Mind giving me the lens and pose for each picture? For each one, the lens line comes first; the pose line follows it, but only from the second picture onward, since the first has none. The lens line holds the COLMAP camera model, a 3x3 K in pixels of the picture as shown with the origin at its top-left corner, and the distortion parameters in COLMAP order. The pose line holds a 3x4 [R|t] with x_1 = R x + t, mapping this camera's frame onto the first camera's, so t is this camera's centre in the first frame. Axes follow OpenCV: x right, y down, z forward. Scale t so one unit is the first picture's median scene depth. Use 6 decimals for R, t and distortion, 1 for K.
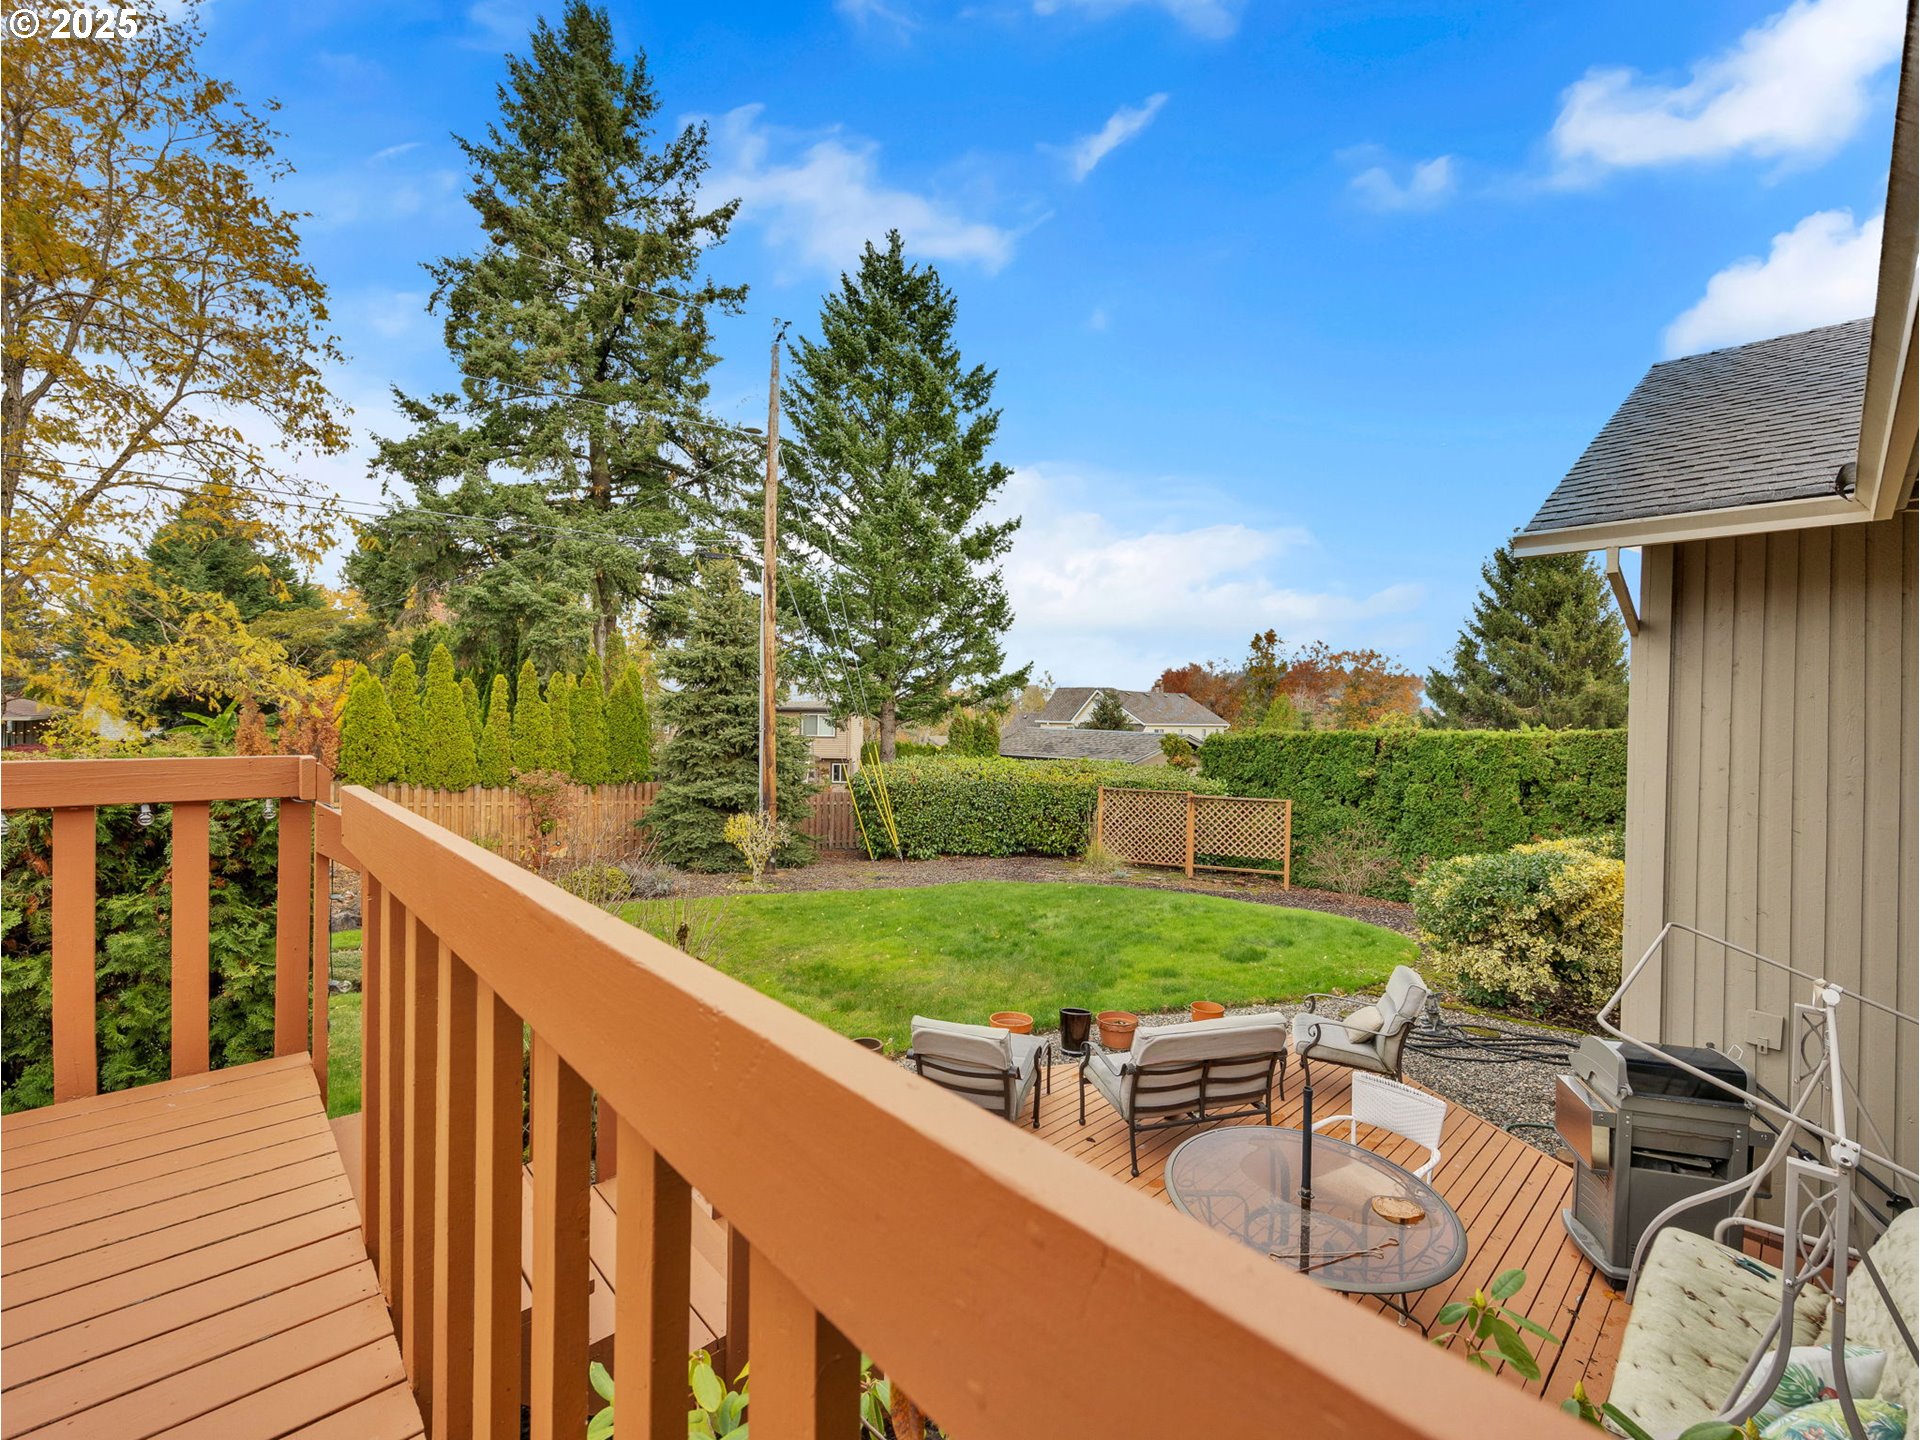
lens RADIAL K [[806.9, 0, 960.0], [0, 806.9, 720.0], [0, 0, 1]] dist [0.000105, -0.000085]
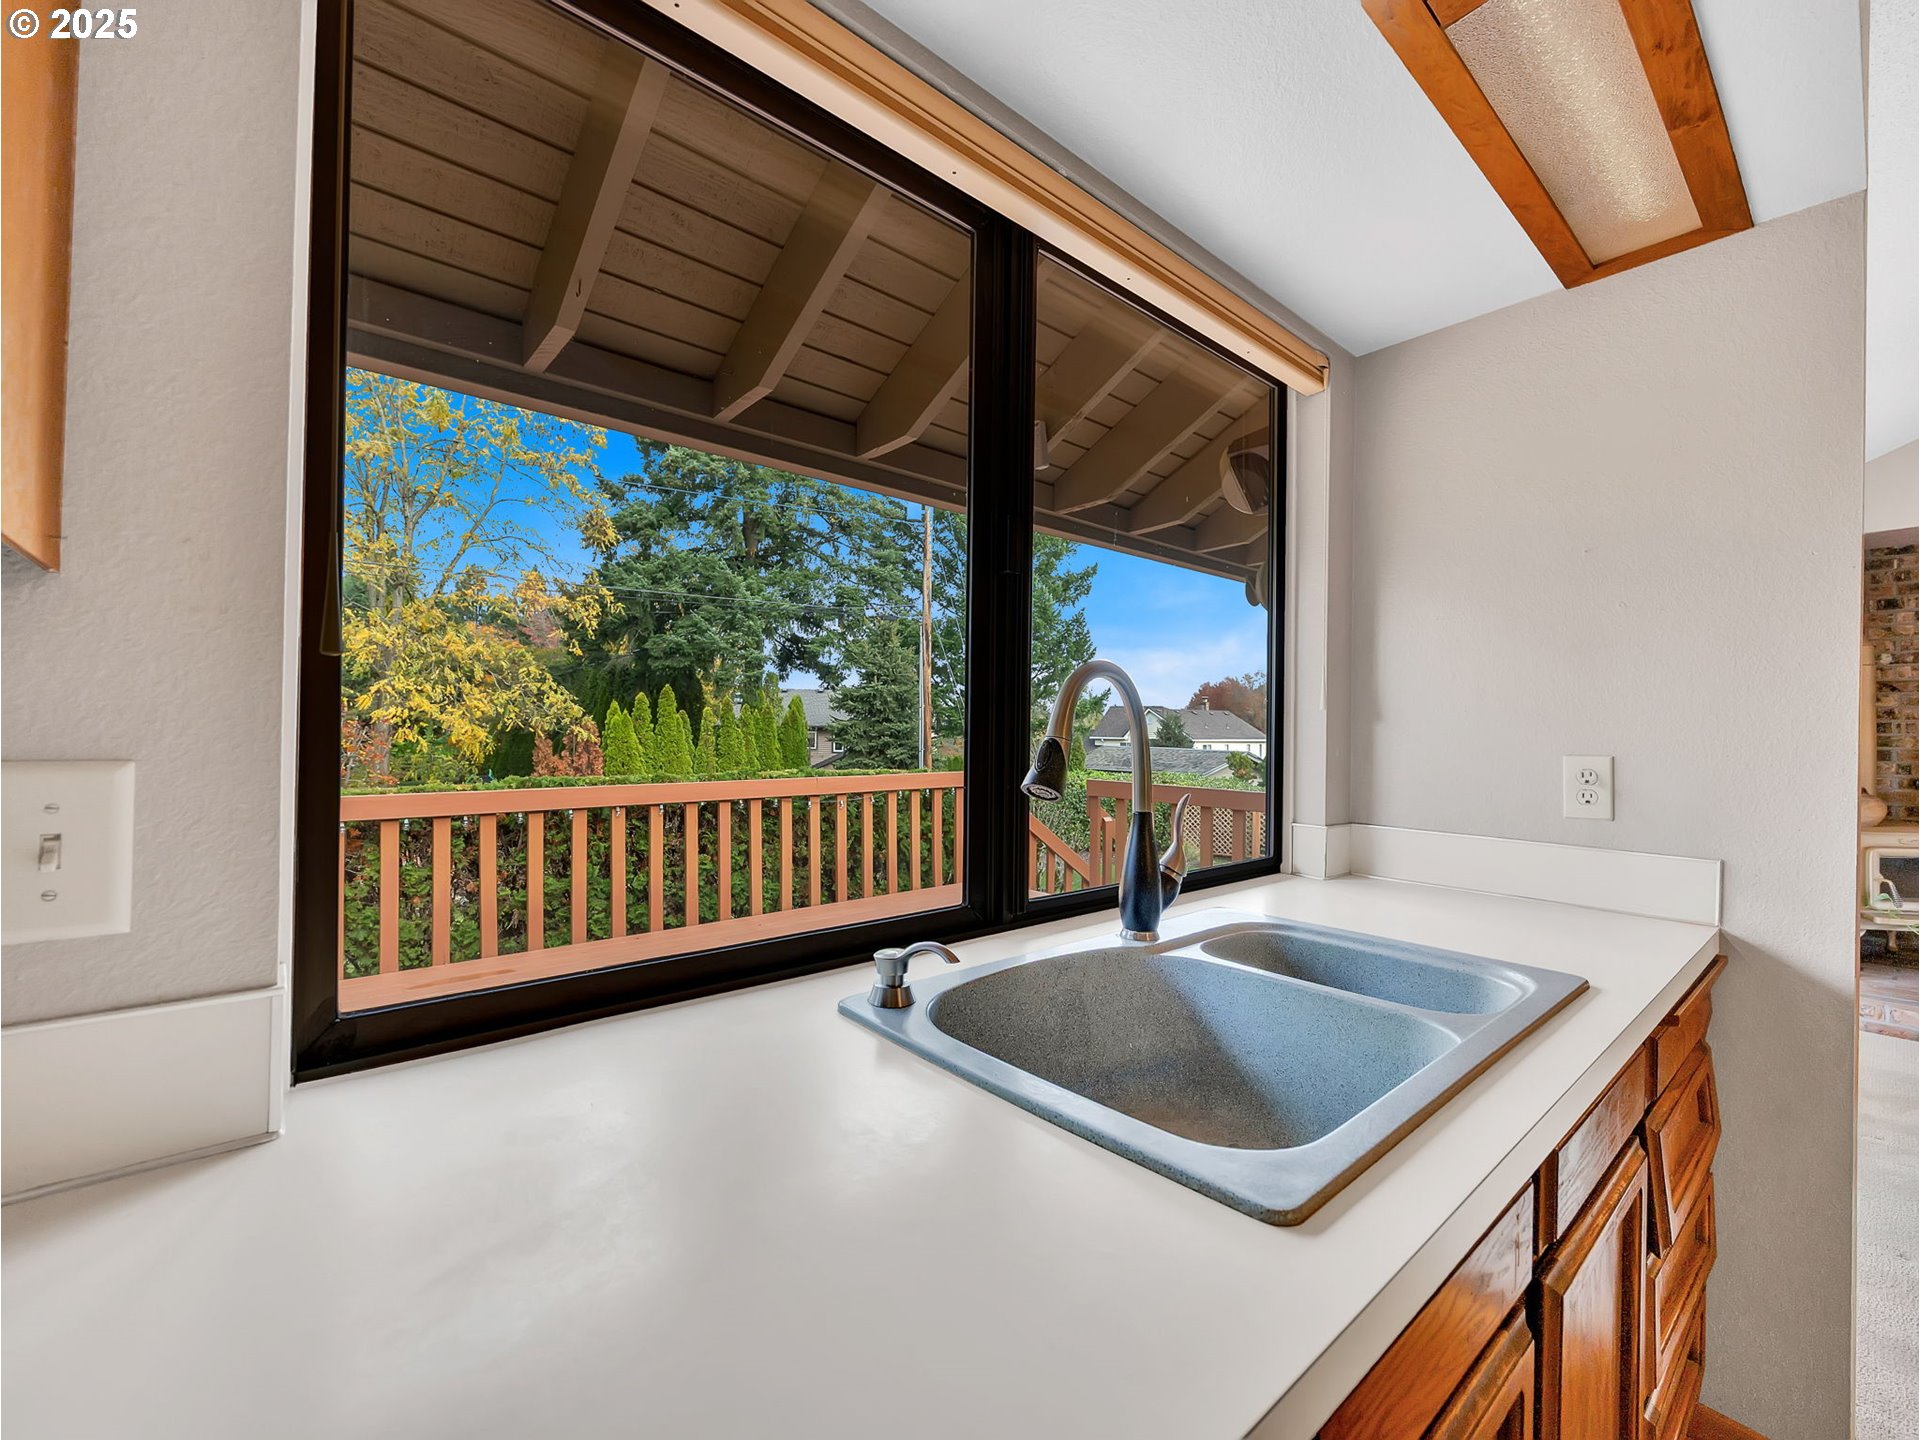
lens RADIAL K [[806.9, 0, 960.0], [0, 806.9, 720.0], [0, 0, 1]] dist [0.000105, -0.000085]
pose [[0.999085, -0.005064, -0.042464, -0.090643], [0.004256, 0.999809, -0.019092, -0.007836], [0.042552, 0.018893, 0.998916, -0.209035]]
